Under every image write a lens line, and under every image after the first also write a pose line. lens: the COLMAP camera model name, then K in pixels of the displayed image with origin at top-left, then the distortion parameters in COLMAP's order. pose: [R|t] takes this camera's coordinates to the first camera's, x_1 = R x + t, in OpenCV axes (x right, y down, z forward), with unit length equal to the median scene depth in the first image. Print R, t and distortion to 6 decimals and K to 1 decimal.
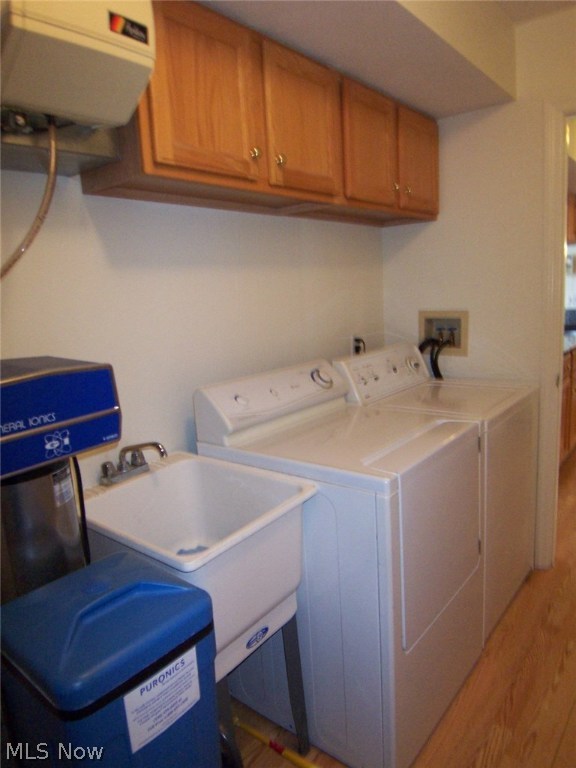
lens RADIAL K [[514.5, 0, 288.0], [0, 514.5, 384.0], [0, 0, 1]] dist [-0.004410, -0.053297]
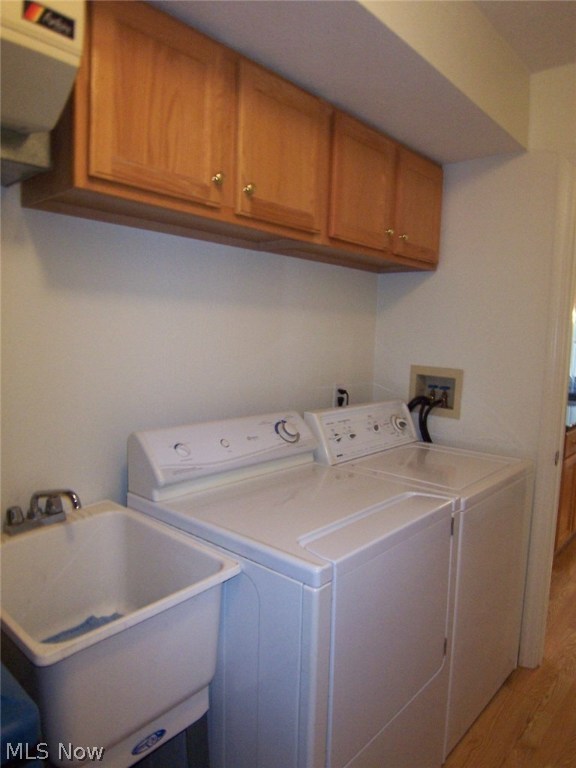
lens RADIAL K [[510.7, 0, 288.0], [0, 510.7, 384.0], [0, 0, 1]] dist [-0.006062, -0.042671]
pose [[0.995168, 0.090411, -0.038307, 0.110229], [-0.093117, 0.992750, -0.076007, -0.029634], [0.031158, 0.079206, 0.996371, 0.121149]]
